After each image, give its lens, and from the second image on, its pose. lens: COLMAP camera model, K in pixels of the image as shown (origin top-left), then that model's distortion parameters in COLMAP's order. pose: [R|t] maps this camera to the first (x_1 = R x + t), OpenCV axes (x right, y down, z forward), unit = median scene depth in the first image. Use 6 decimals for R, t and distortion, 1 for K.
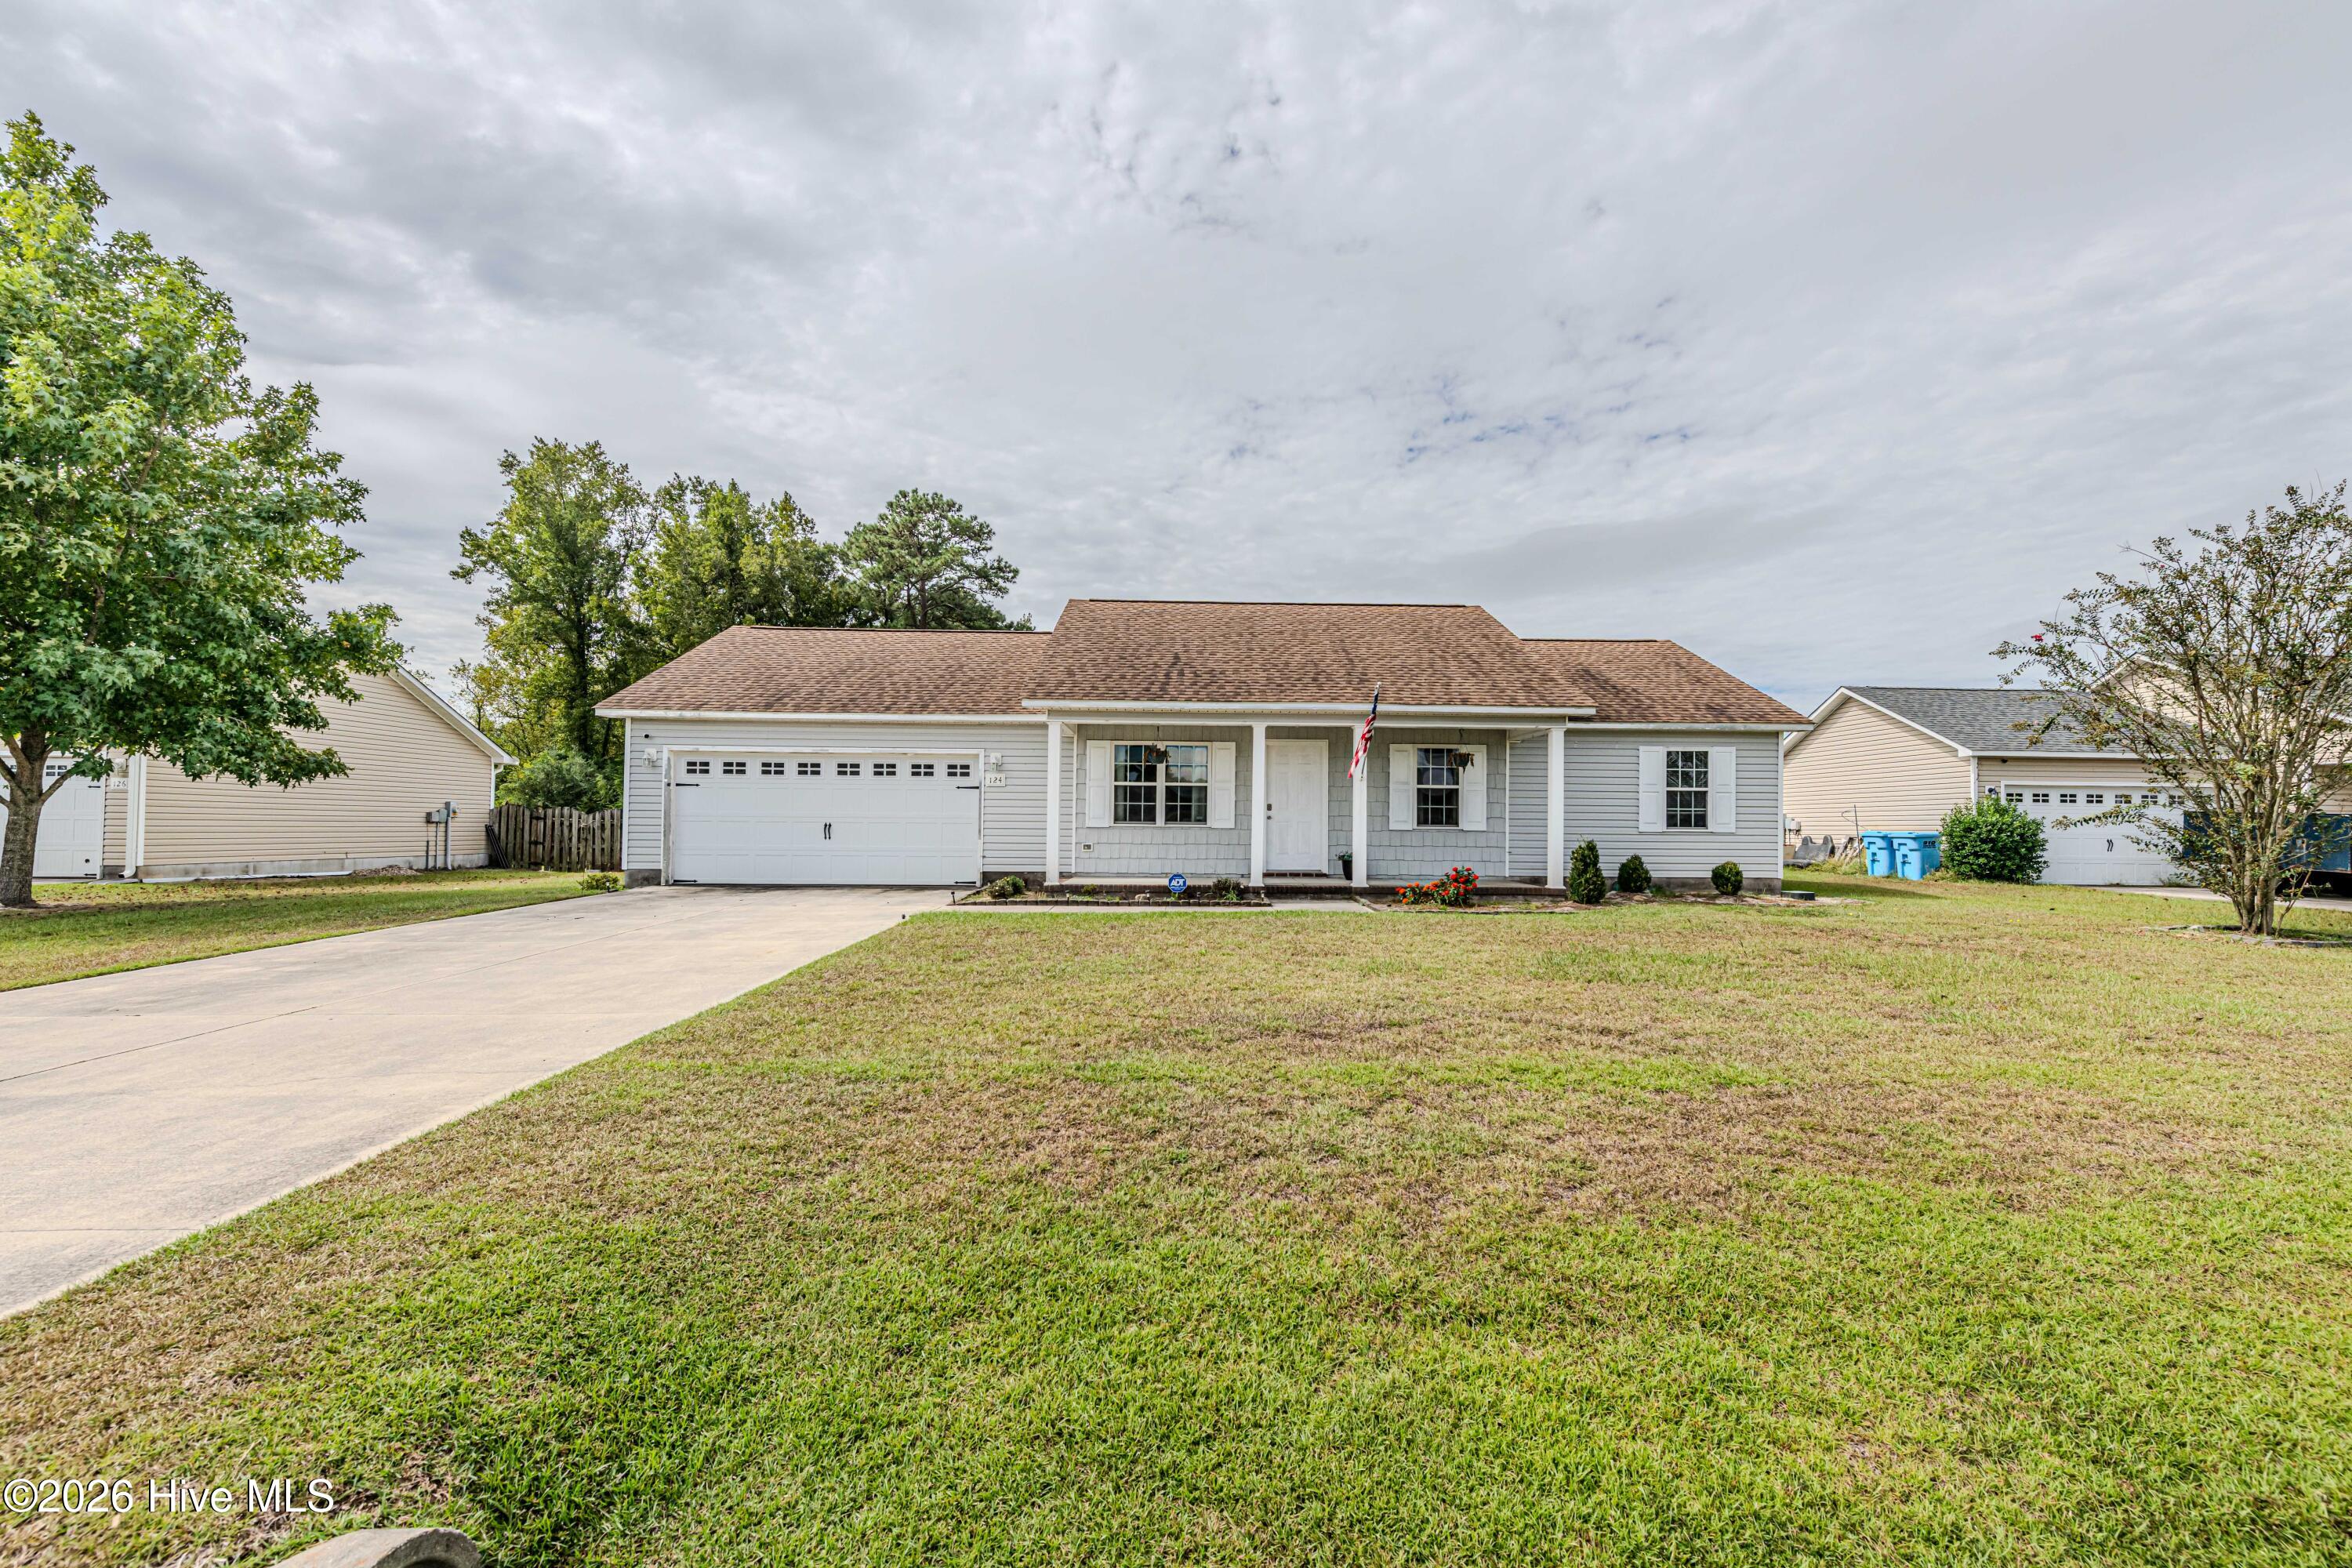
lens RADIAL K [[946.6, 0, 1198.2], [0, 946.6, 837.2], [0, 0, 1]] dist [0.021853, -0.006974]
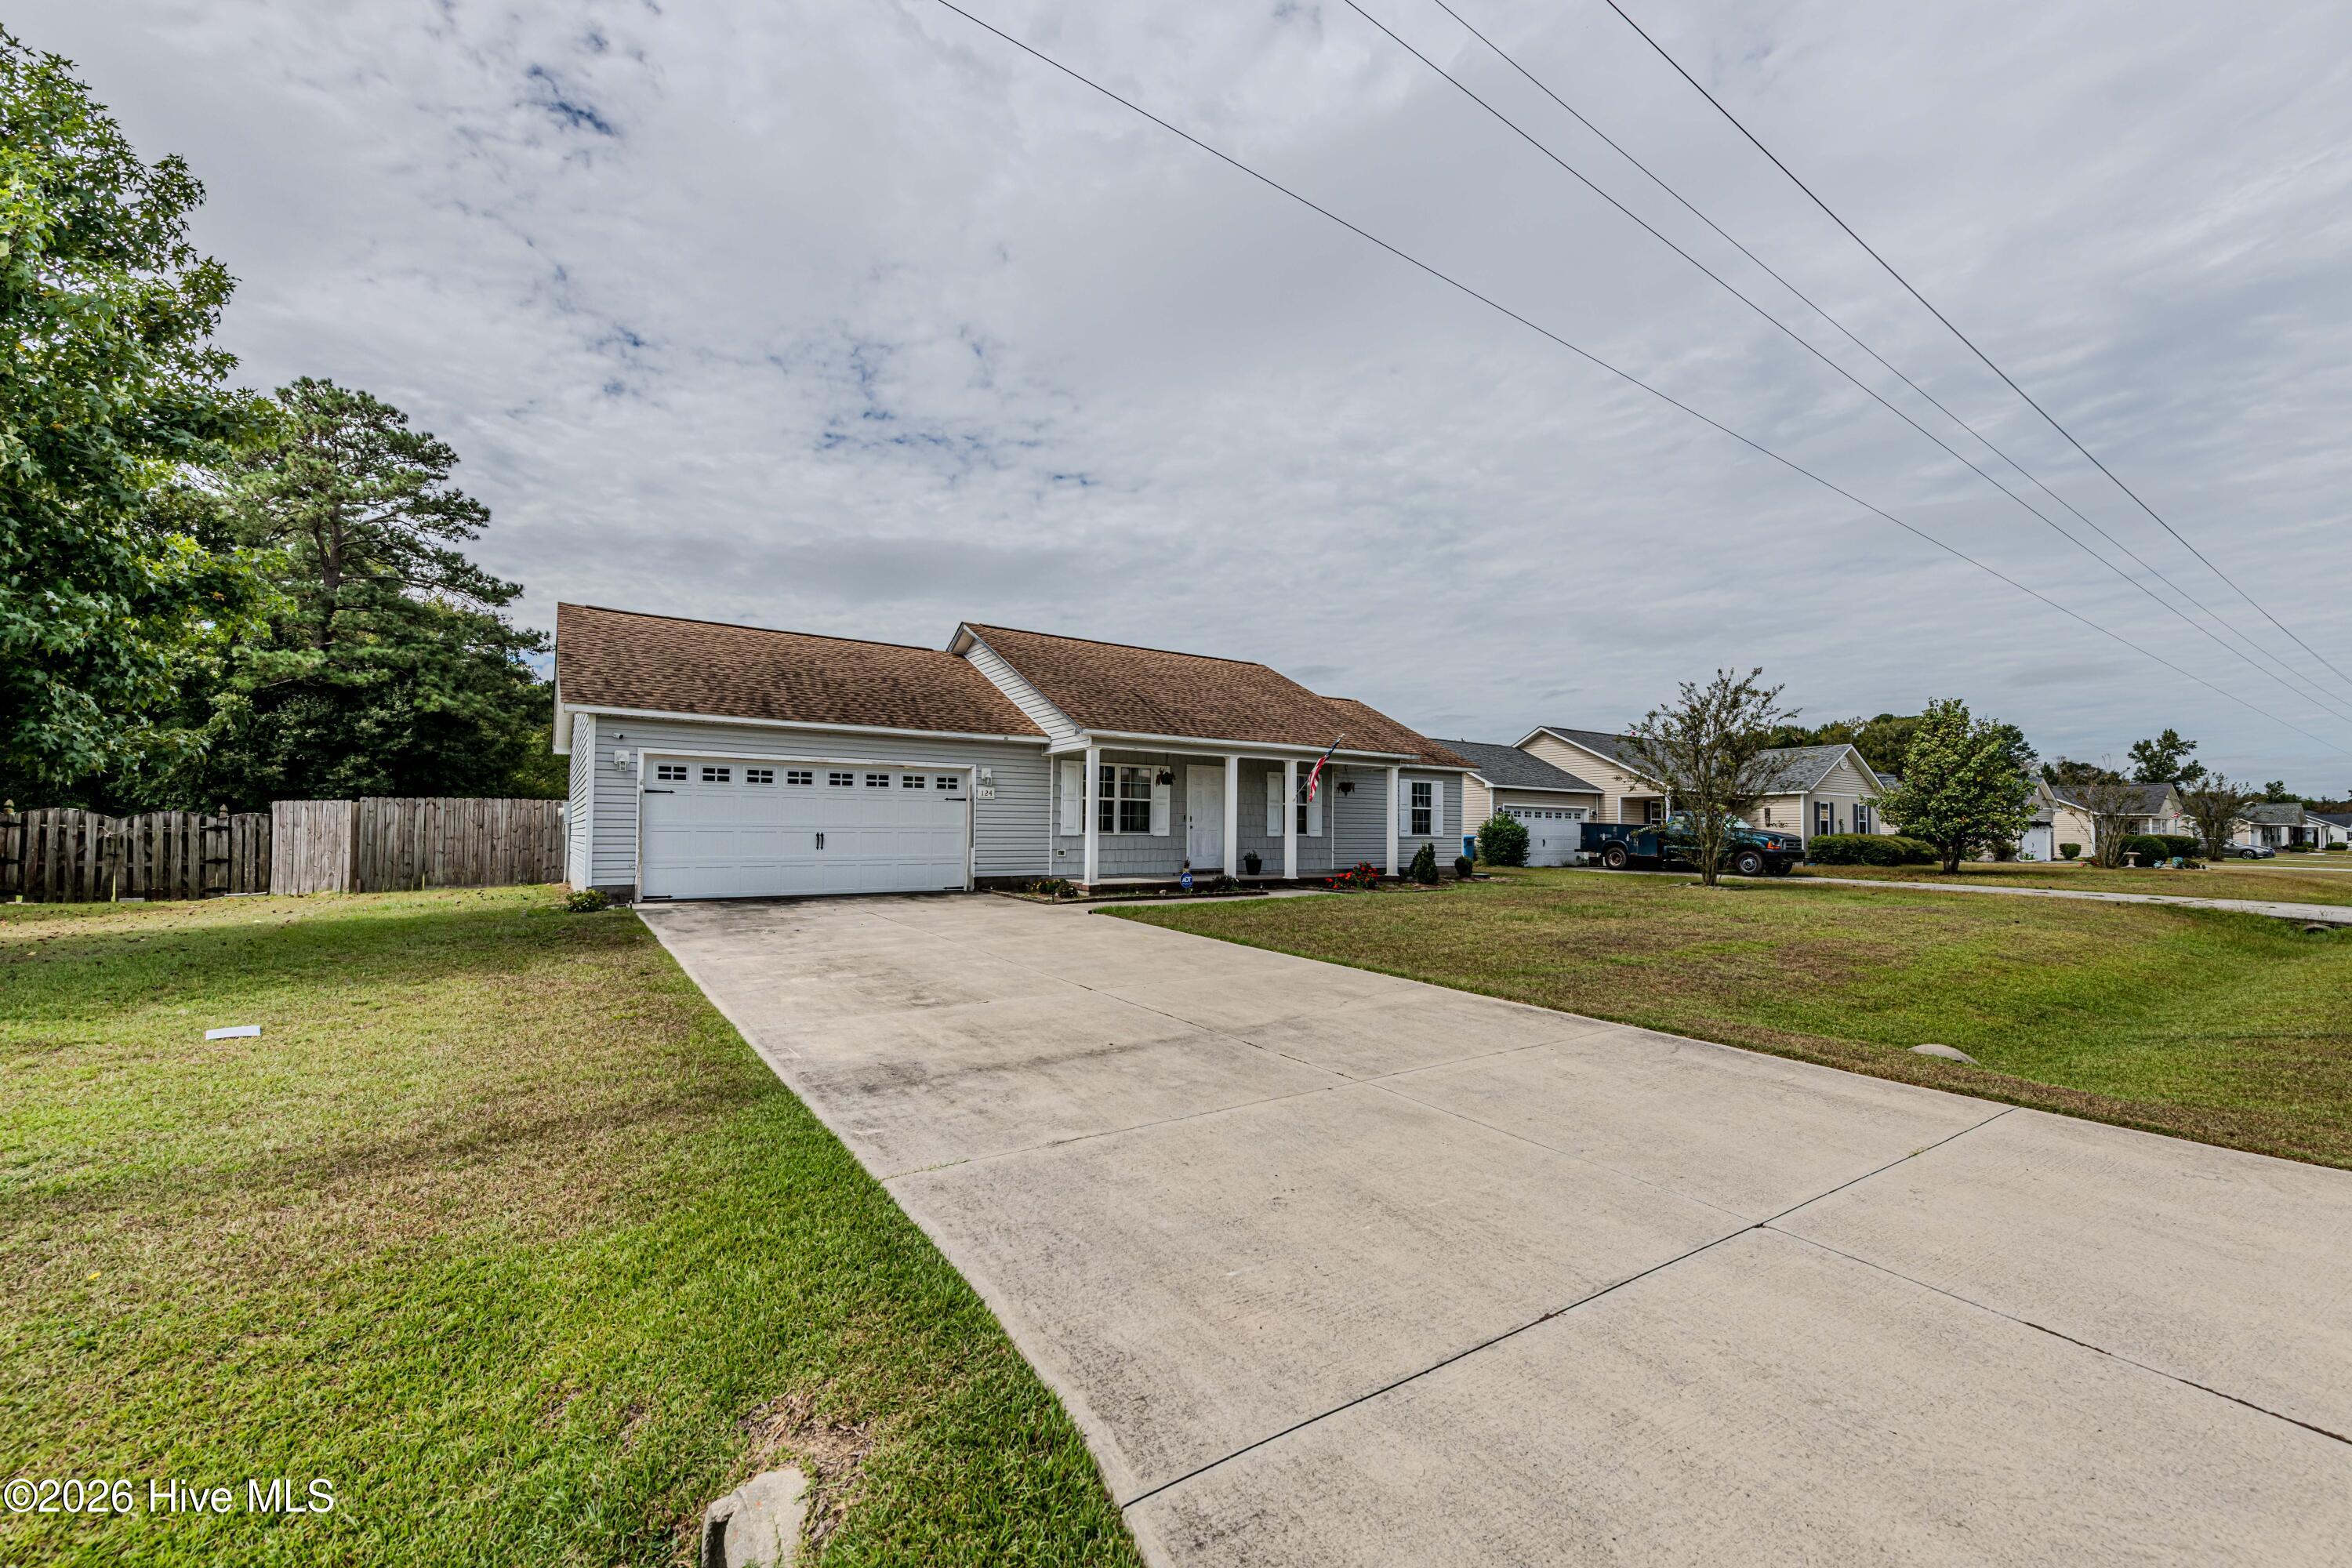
lens RADIAL K [[946.6, 0, 1198.2], [0, 946.6, 837.2], [0, 0, 1]] dist [0.021853, -0.006974]
pose [[0.828770, -0.006331, 0.559553, -0.111700], [0.008106, 0.999967, -0.000693, -0.001156], [-0.559530, 0.005110, 0.828794, -0.008251]]
